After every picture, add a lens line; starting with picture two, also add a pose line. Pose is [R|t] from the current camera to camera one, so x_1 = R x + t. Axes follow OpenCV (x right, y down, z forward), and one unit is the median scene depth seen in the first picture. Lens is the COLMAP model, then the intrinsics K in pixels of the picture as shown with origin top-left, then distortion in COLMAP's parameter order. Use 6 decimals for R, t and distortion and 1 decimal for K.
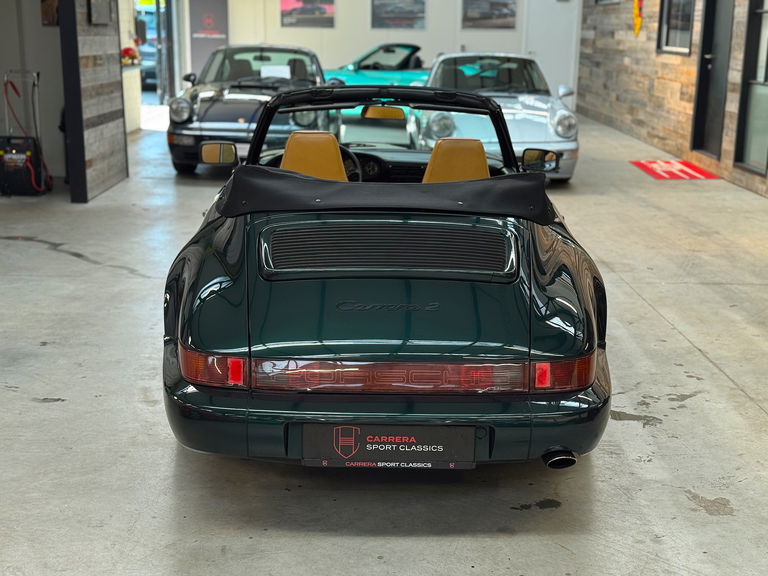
lens RADIAL K [[1060.4, 0, 384.0], [0, 1060.4, 288.0], [0, 0, 1]] dist [0.143562, -0.012585]
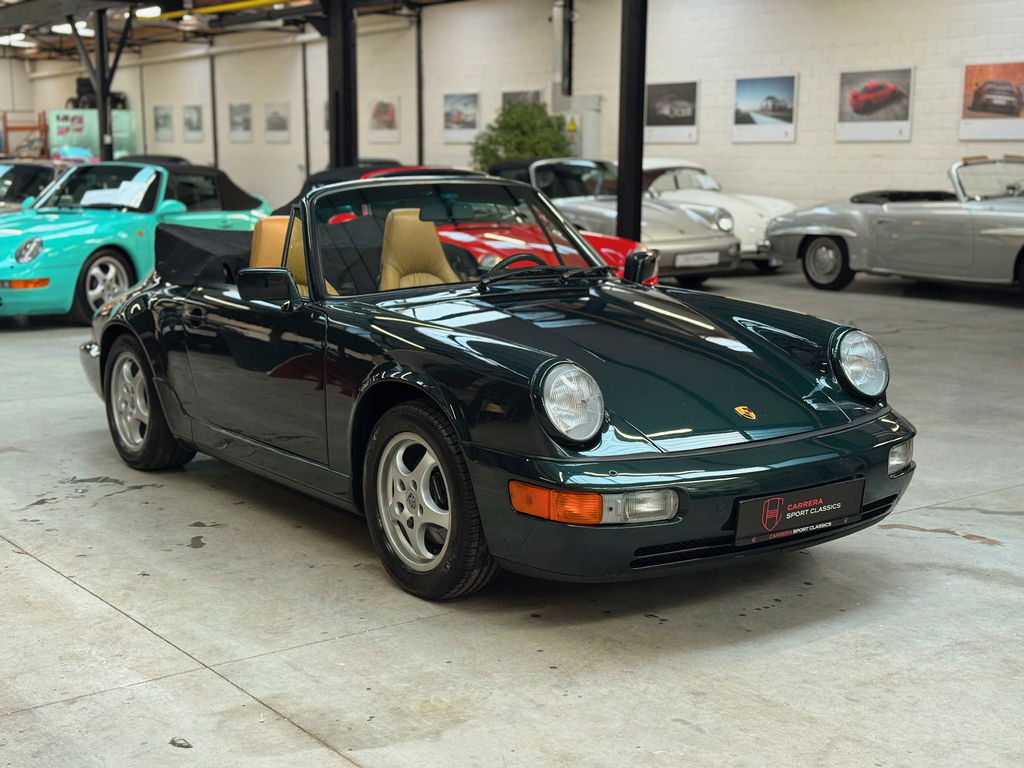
lens RADIAL K [[1413.8, 0, 512.0], [0, 1413.8, 384.0], [0, 0, 1]] dist [0.143562, -0.012585]
pose [[-0.814142, 0.072821, -0.576081, 0.591624], [-0.148627, 0.932922, 0.327974, -0.418386], [0.561322, 0.352639, -0.748708, 1.917176]]
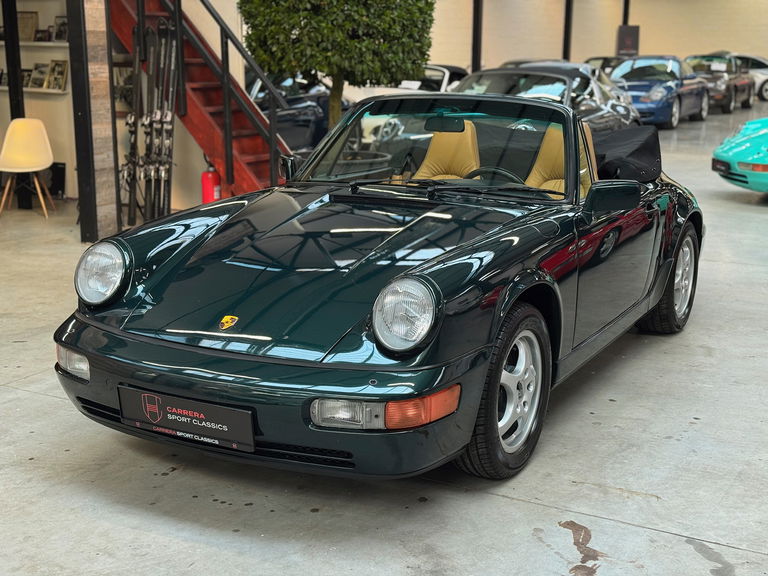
lens RADIAL K [[1060.4, 0, 384.0], [0, 1060.4, 288.0], [0, 0, 1]] dist [0.143562, -0.012585]
pose [[-0.872246, -0.137362, 0.469380, -0.424906], [0.083273, 0.904018, 0.419304, -0.446812], [-0.481925, 0.404824, -0.777088, 1.845544]]
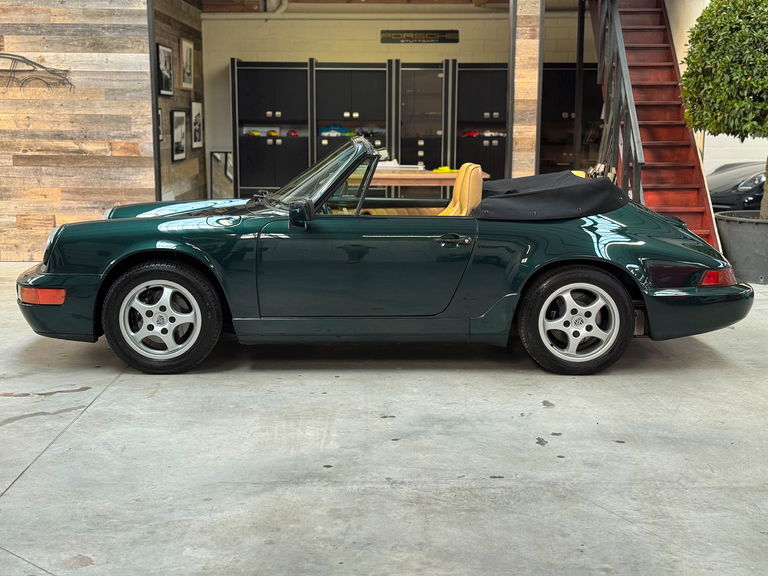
lens RADIAL K [[1060.4, 0, 384.0], [0, 1060.4, 288.0], [0, 0, 1]] dist [0.143562, -0.012585]
pose [[-0.005596, -0.178669, 0.983893, -1.282964], [0.221113, 0.959333, 0.175467, -0.238502], [-0.975232, 0.218533, 0.034137, 0.968687]]
